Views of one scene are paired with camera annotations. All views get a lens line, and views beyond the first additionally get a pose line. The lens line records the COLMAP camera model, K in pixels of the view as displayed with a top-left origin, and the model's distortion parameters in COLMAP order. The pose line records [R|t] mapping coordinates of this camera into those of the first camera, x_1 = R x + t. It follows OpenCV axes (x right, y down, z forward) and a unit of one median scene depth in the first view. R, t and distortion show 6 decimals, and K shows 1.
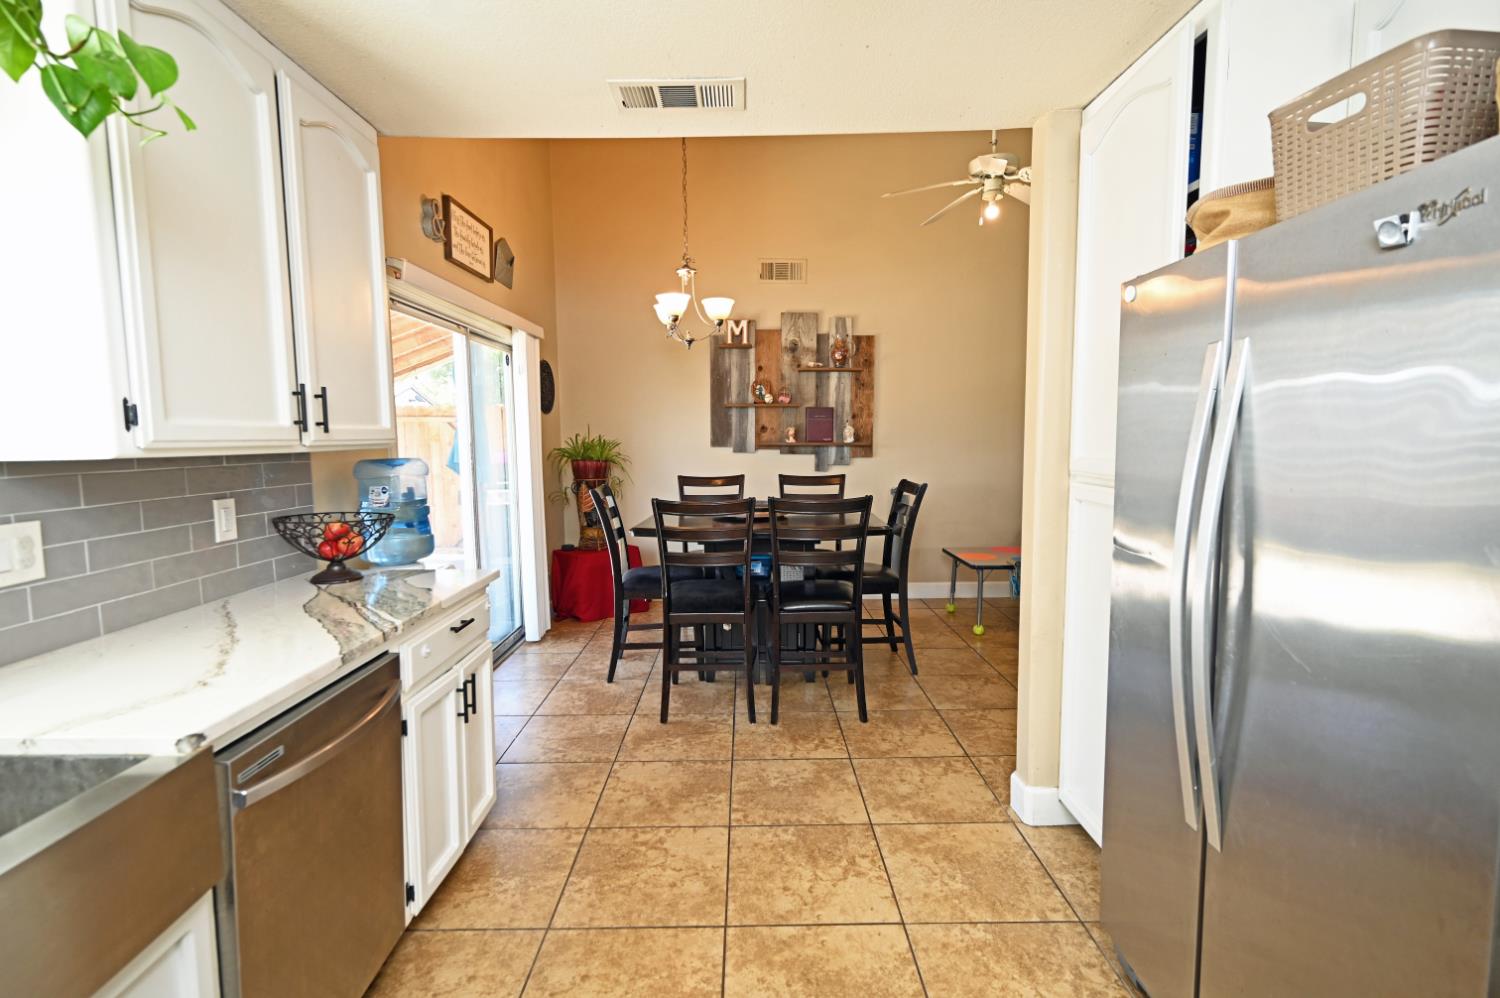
lens RADIAL K [[698.4, 0, 750.0], [0, 698.4, 499.0], [0, 0, 1]] dist [0.000312, -0.000046]
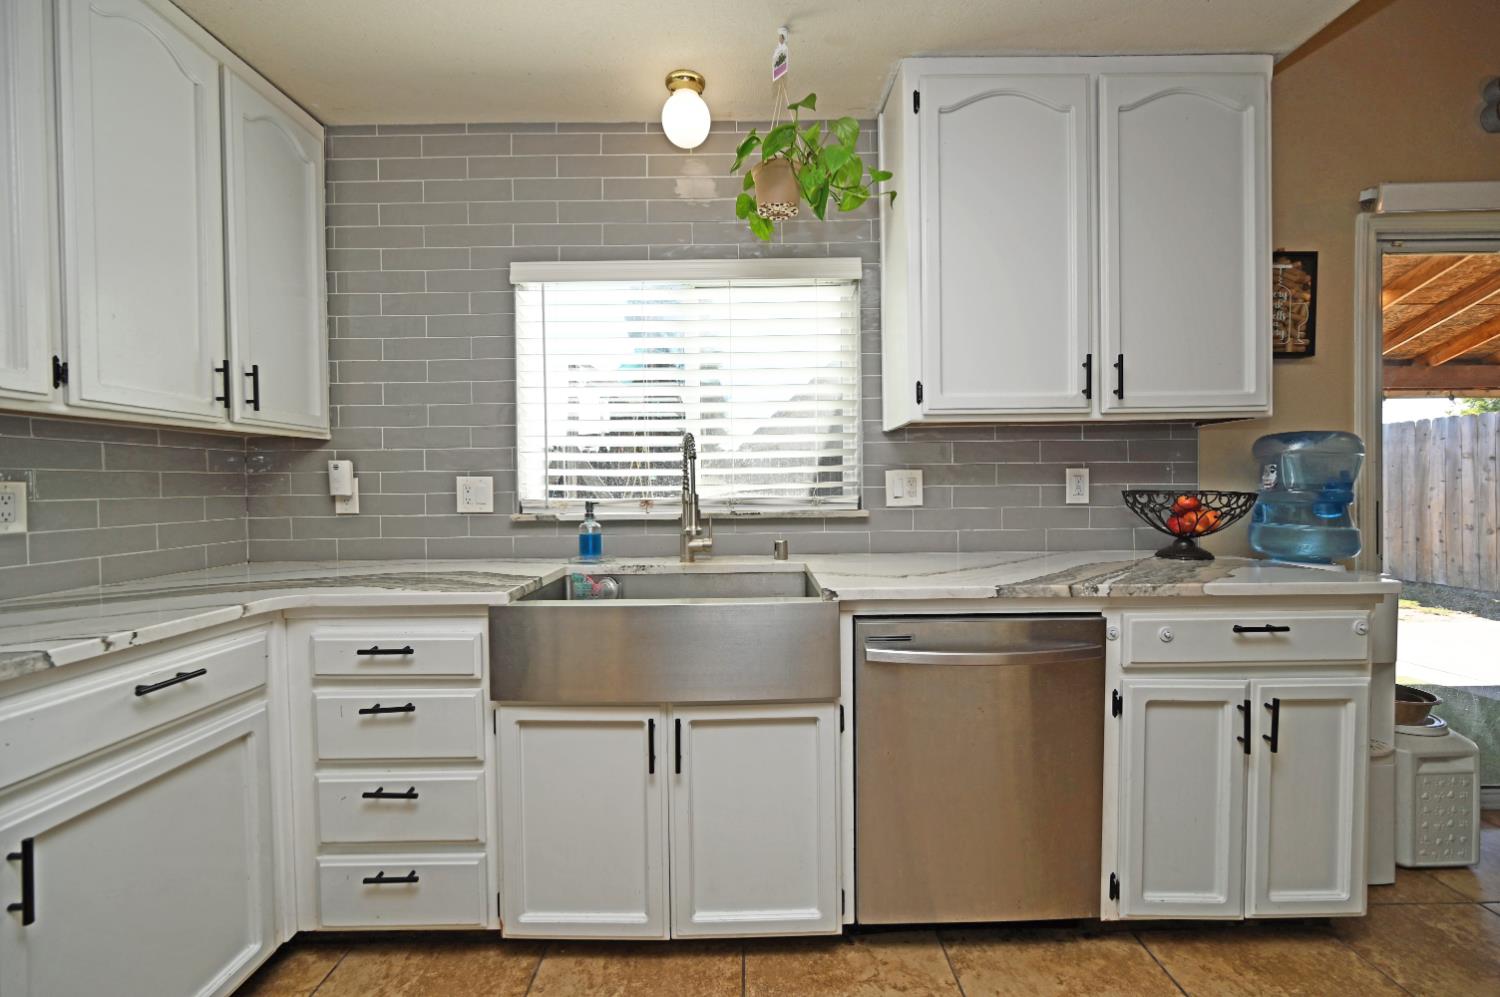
lens RADIAL K [[589.1, 0, 748.6], [0, 589.1, 495.8], [0, 0, 1]] dist [-0.001189, -0.000115]
pose [[-0.001206, 0.024983, -0.999687, 0.089456], [-0.077539, 0.996676, 0.025002, 0.023225], [0.996989, 0.077545, 0.000735, 0.159906]]
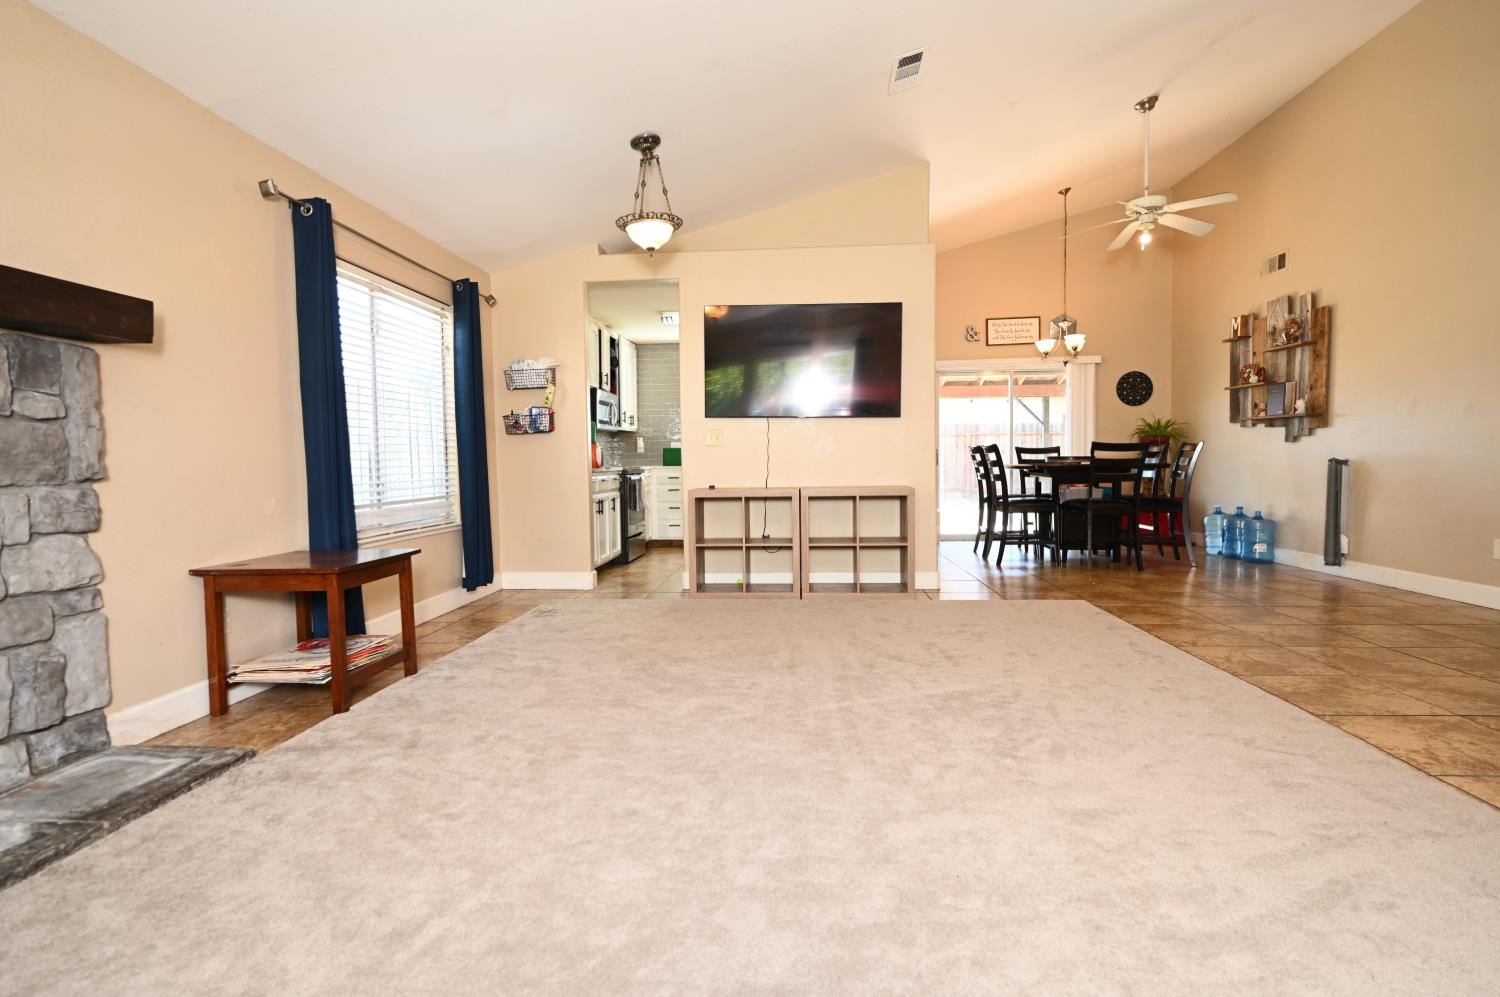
lens RADIAL K [[721.1, 0, 748.8], [0, 721.1, 492.9], [0, 0, 1]] dist [-0.000100, -0.000492]
pose [[-0.081974, 0.055944, -0.995063, 1.286688], [-0.077495, 0.995043, 0.062327, 0.033073], [0.993617, 0.082222, -0.077232, 0.278266]]
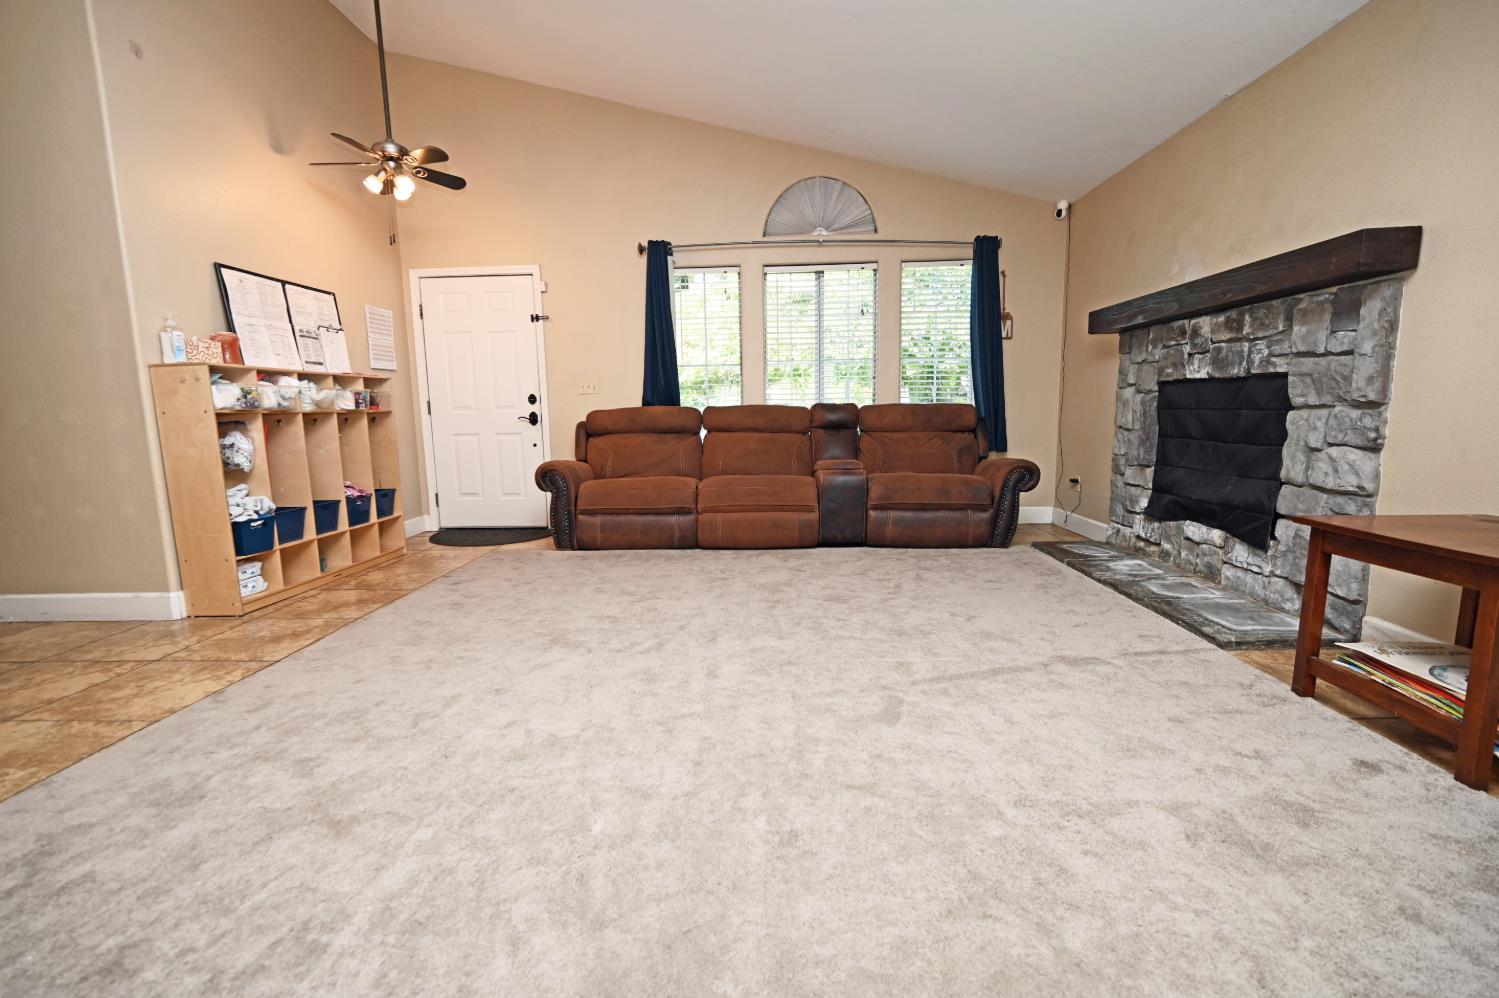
lens RADIAL K [[630.9, 0, 749.5], [0, 630.9, 499.0], [0, 0, 1]] dist [-0.010549, 0.000594]
pose [[0.043980, -0.130119, 0.990522, 0.476423], [0.111442, 0.985933, 0.124568, 0.047063], [-0.992797, 0.104908, 0.057862, 0.253285]]
